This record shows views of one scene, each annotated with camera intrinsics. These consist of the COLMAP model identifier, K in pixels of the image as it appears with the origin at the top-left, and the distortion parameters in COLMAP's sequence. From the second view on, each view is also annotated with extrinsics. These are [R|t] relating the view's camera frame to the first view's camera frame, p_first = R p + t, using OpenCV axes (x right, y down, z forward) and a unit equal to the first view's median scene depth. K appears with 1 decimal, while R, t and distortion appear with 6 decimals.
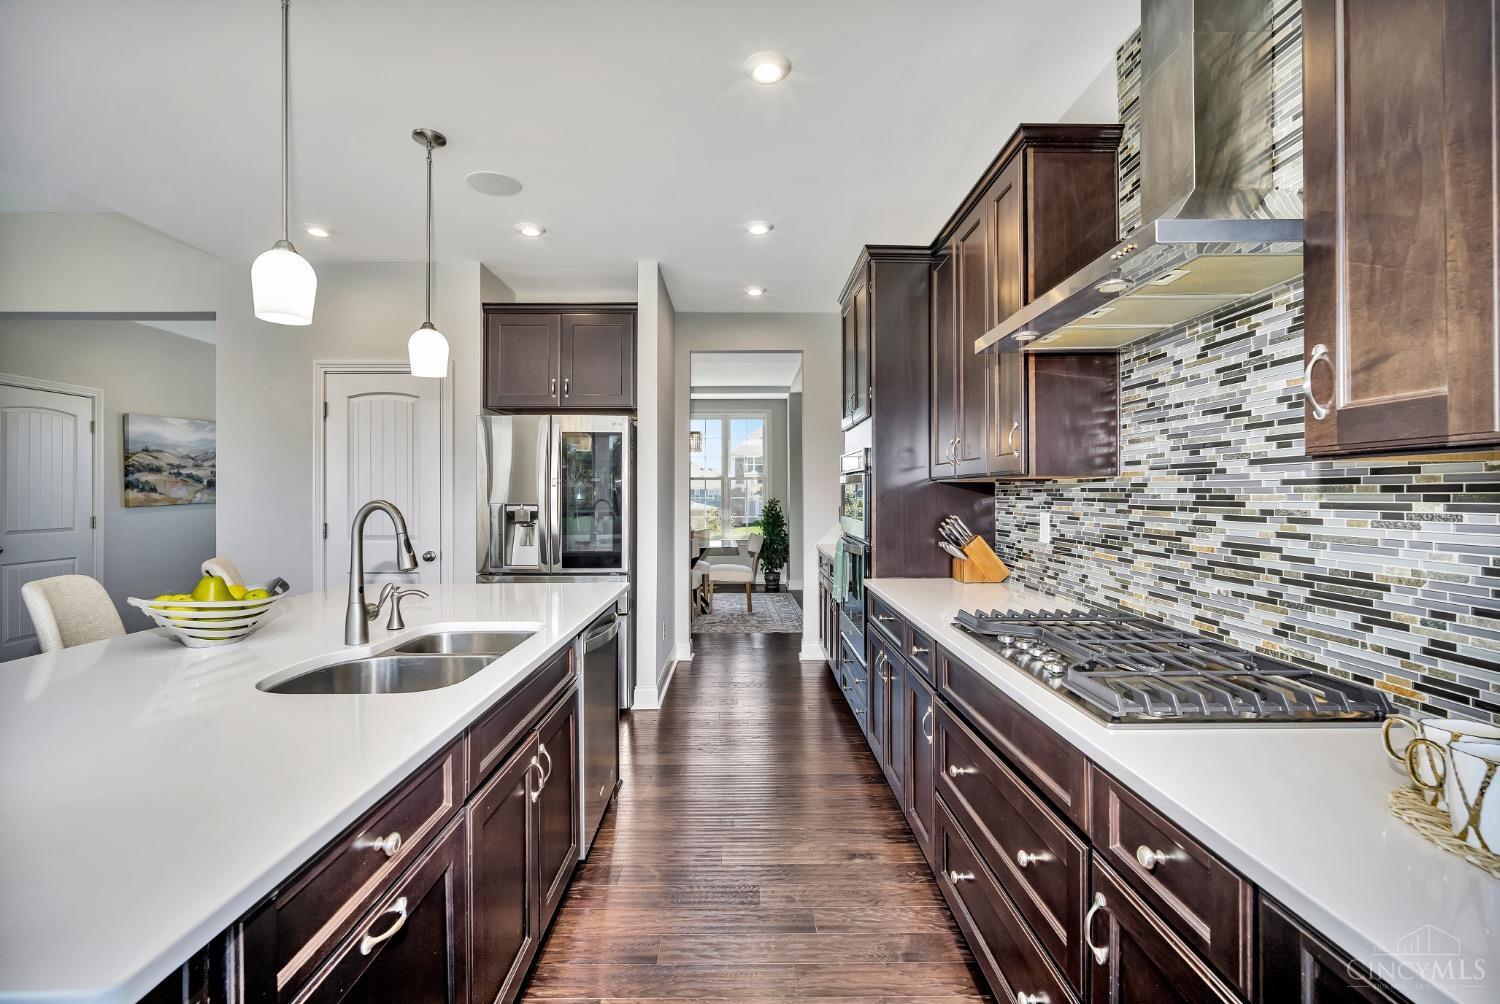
lens RADIAL K [[661.0, 0, 750.8], [0, 661.0, 490.1], [0, 0, 1]] dist [-0.004544, -0.000284]
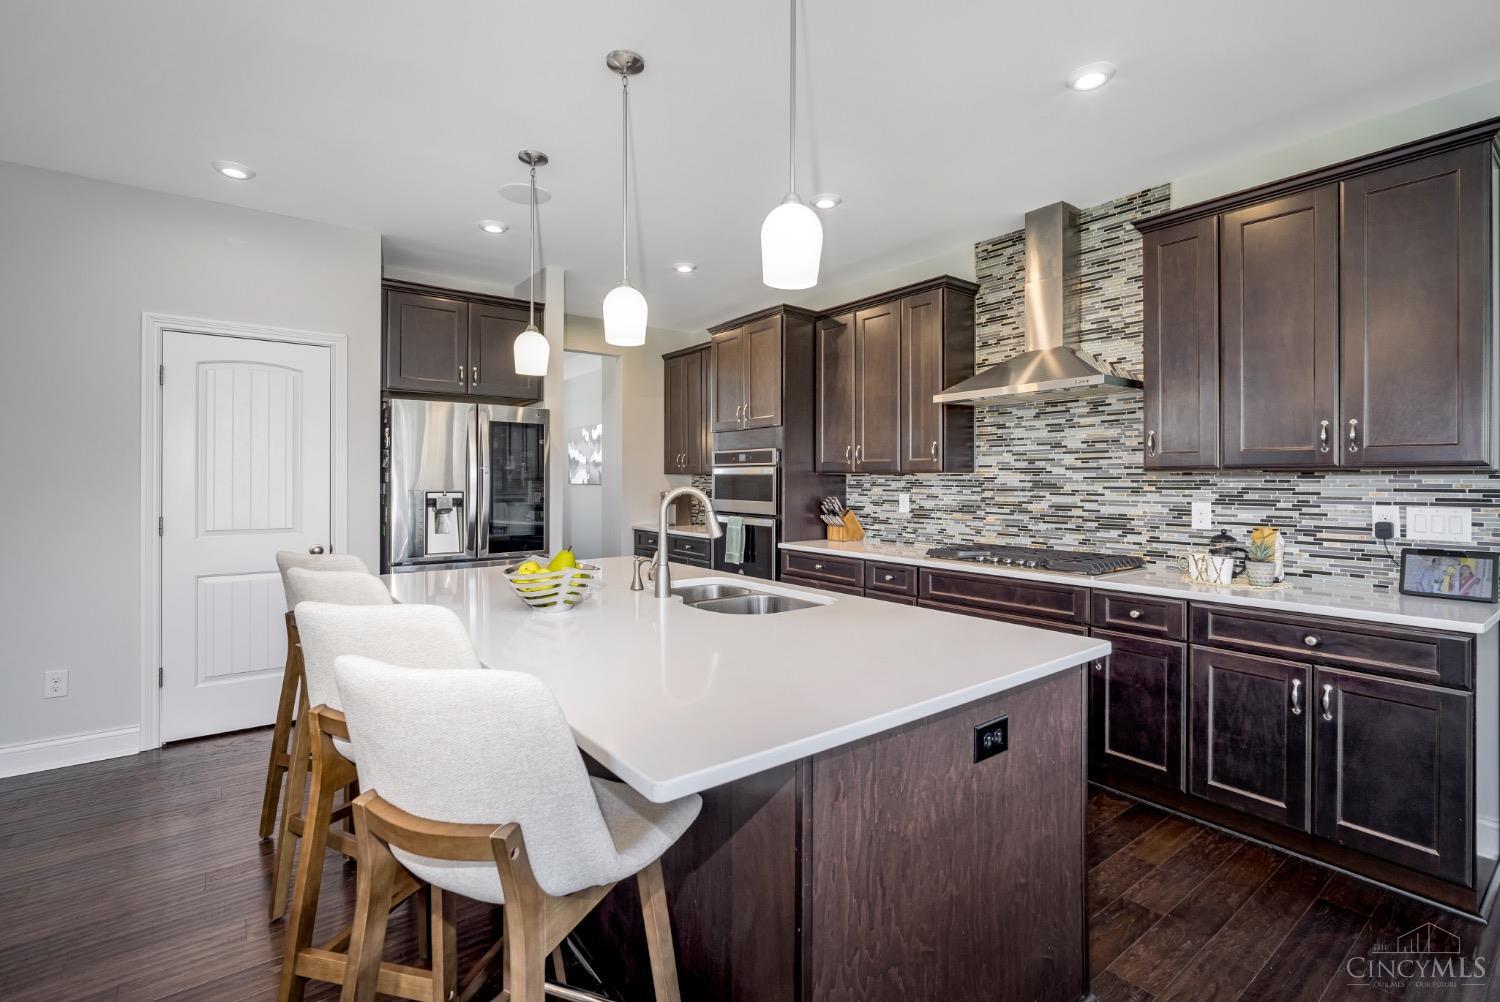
lens RADIAL K [[668.2, 0, 741.0], [0, 668.2, 476.1], [0, 0, 1]] dist [-0.011080, -0.000343]
pose [[0.810176, 0.007612, 0.586137, -1.257757], [-0.006776, 0.999970, -0.003620, -0.001695], [-0.586147, -0.001039, 0.810204, -0.156298]]
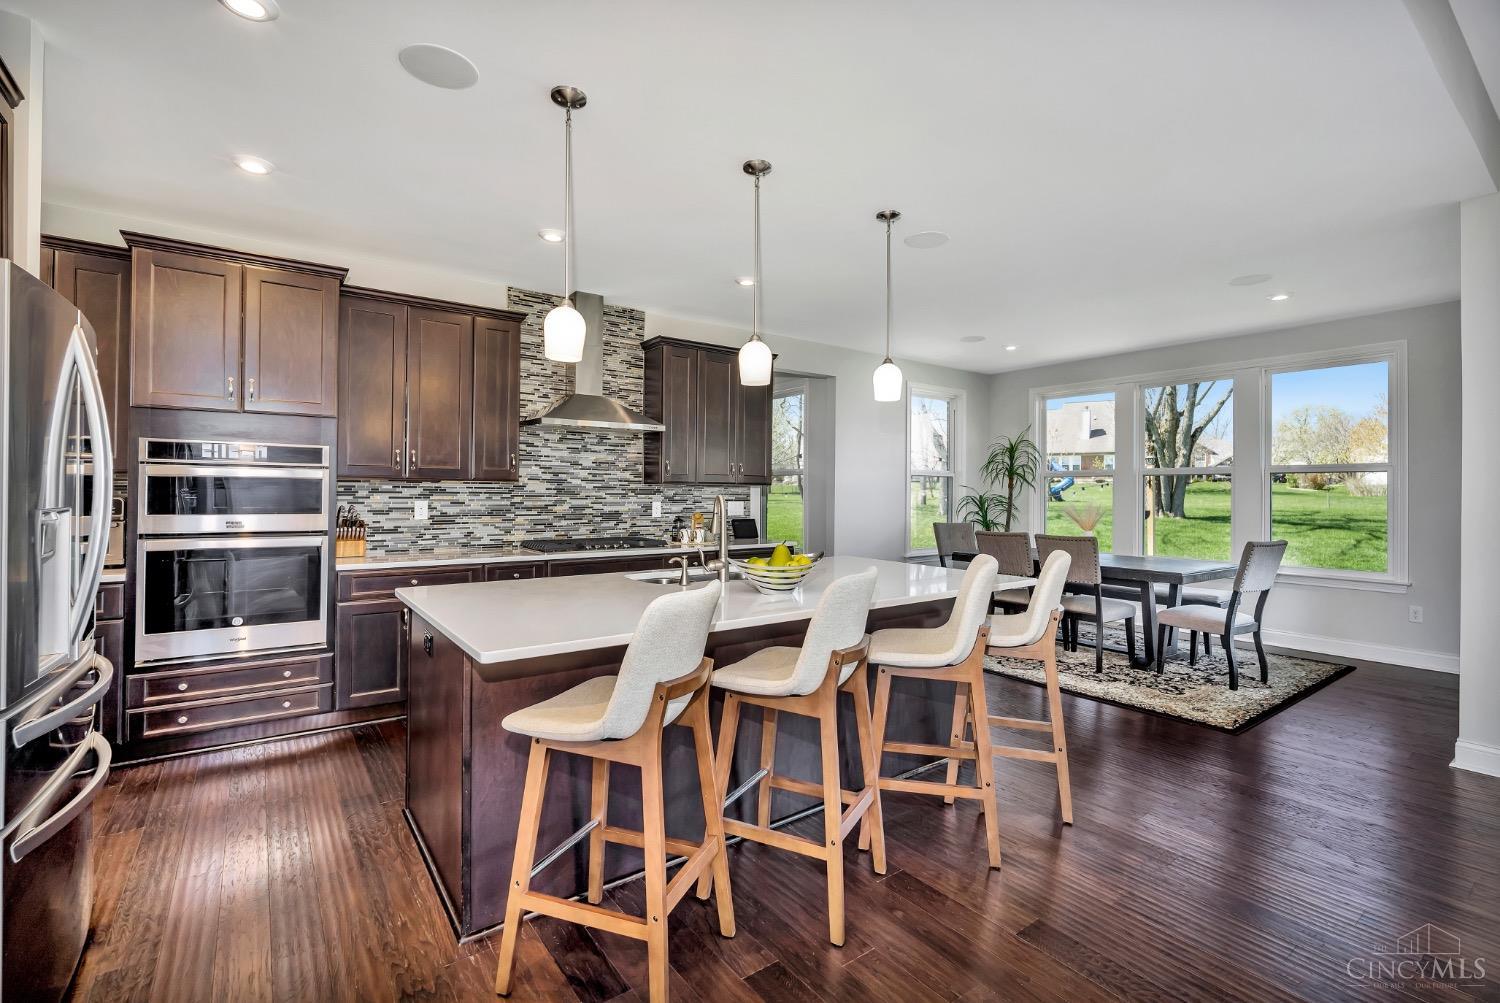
lens RADIAL K [[683.6, 0, 750.6], [0, 683.6, 488.5], [0, 0, 1]] dist [0.000911, 0.000237]
pose [[-0.575519, 0.004585, 0.817775, -2.051459], [-0.009130, 0.999886, -0.012031, 0.024461], [-0.817737, -0.014391, -0.575412, 1.919026]]
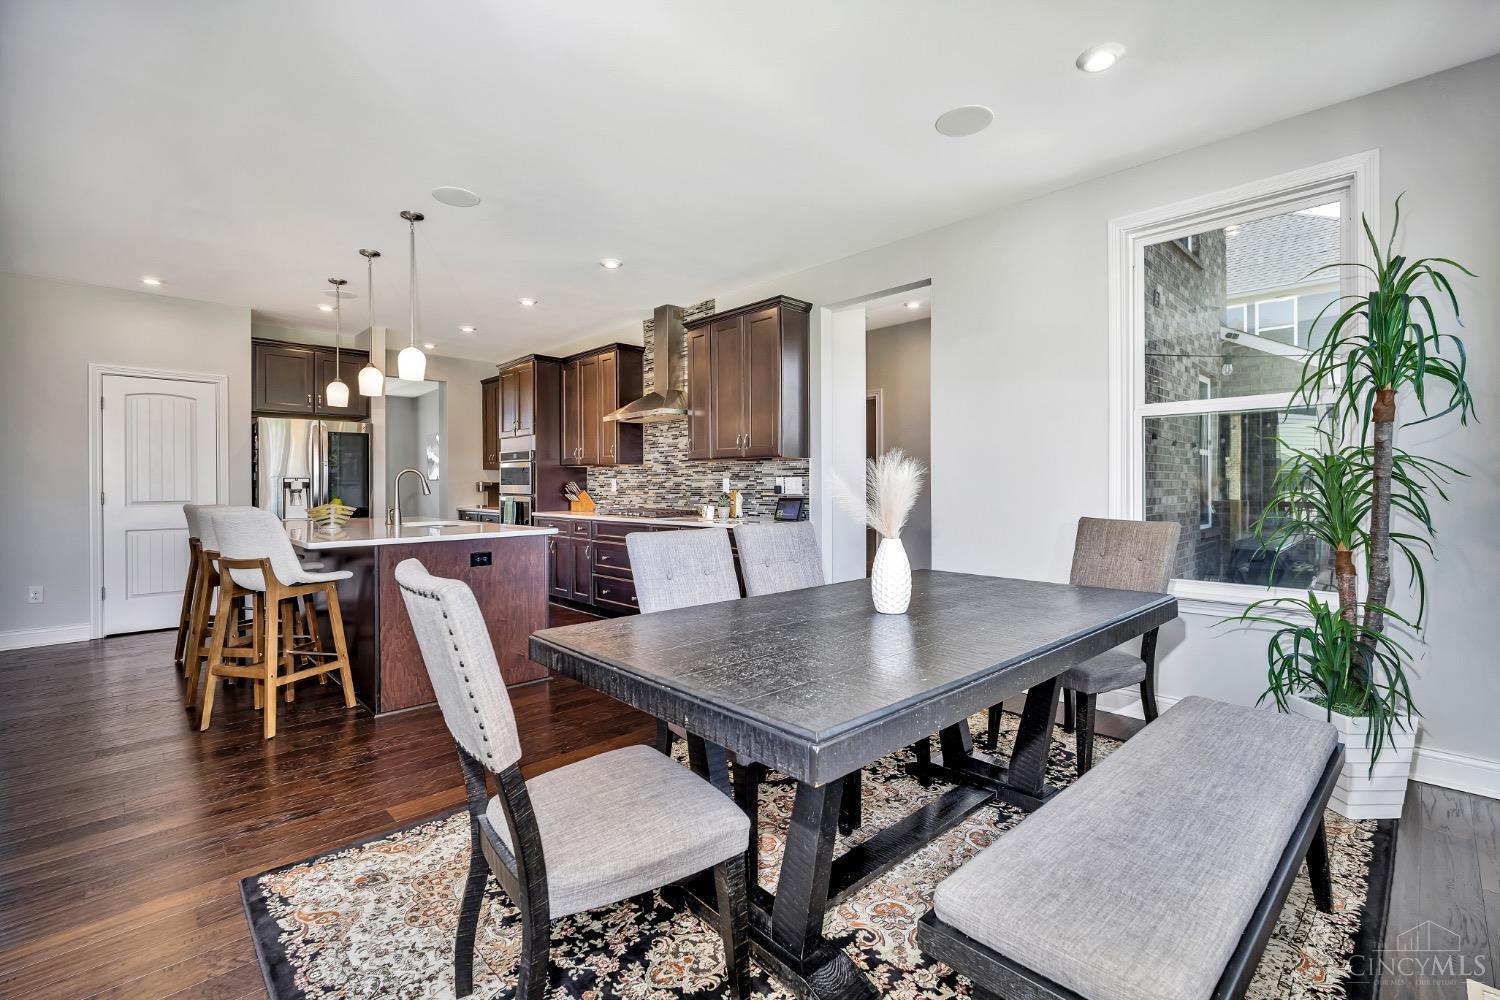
lens RADIAL K [[671.8, 0, 722.3], [0, 671.8, 483.5], [0, 0, 1]] dist [-0.004228, -0.000218]
pose [[0.757836, 0.000939, 0.652444, -1.339301], [-0.001353, 0.999999, 0.000132, 0.072645], [-0.652443, -0.000983, 0.757837, -1.777651]]
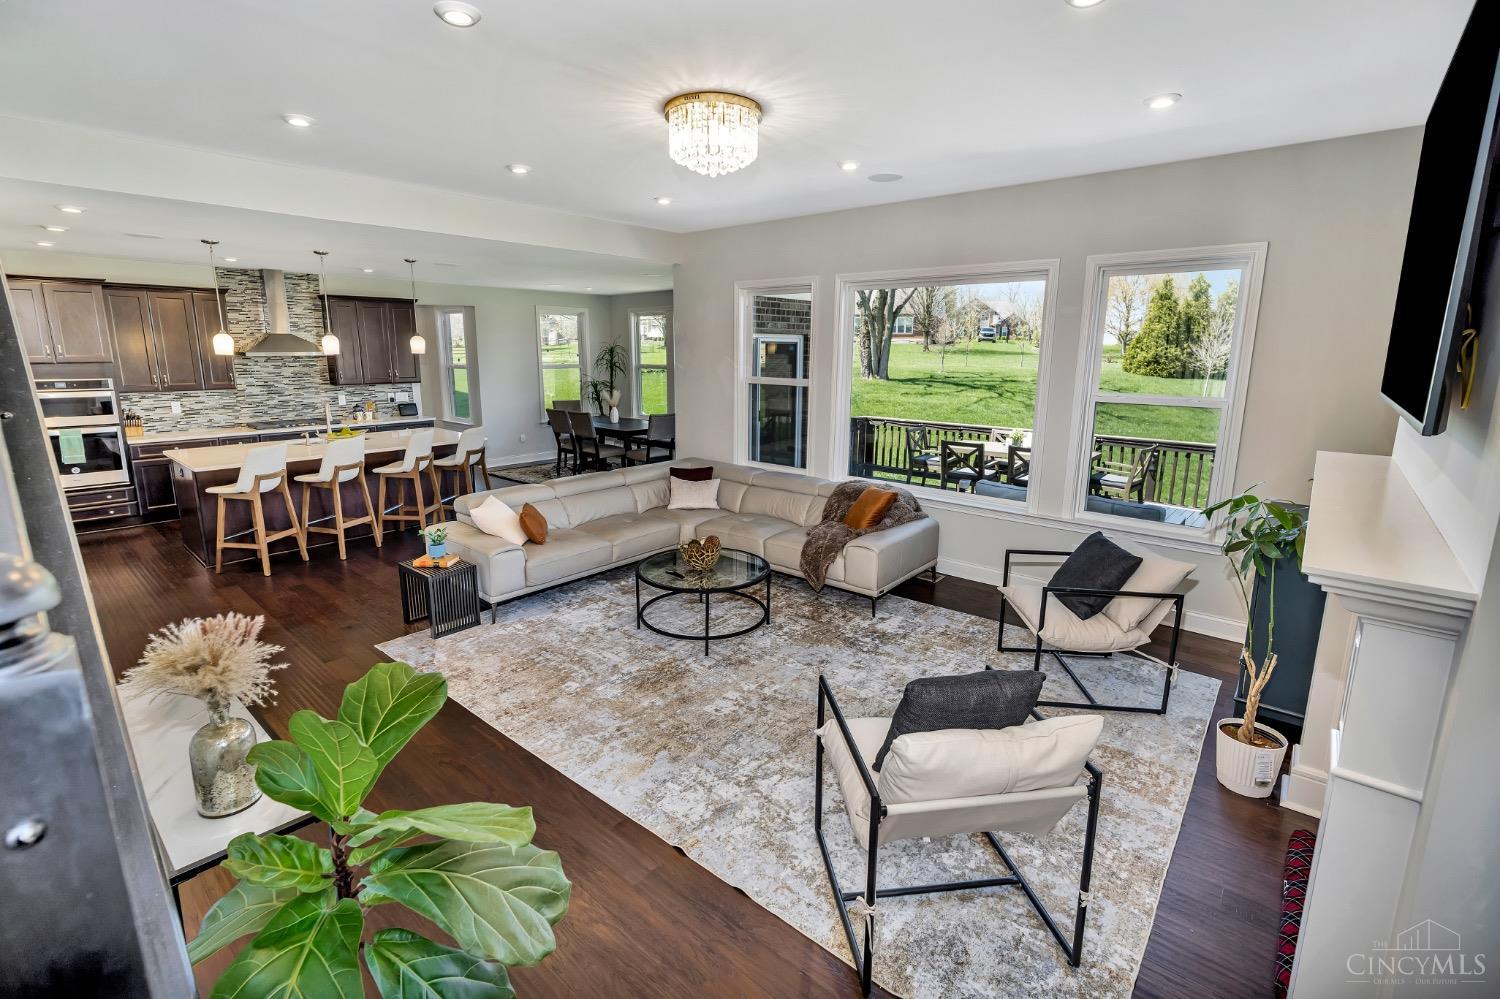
lens RADIAL K [[671.8, 0, 722.3], [0, 671.8, 483.0], [0, 0, 1]] dist [-0.004228, -0.000218]
pose [[-0.727362, -0.126898, 0.674419, -4.688913], [0.001193, 0.982519, 0.186157, -0.226620], [-0.686253, 0.136208, -0.714496, 2.179071]]
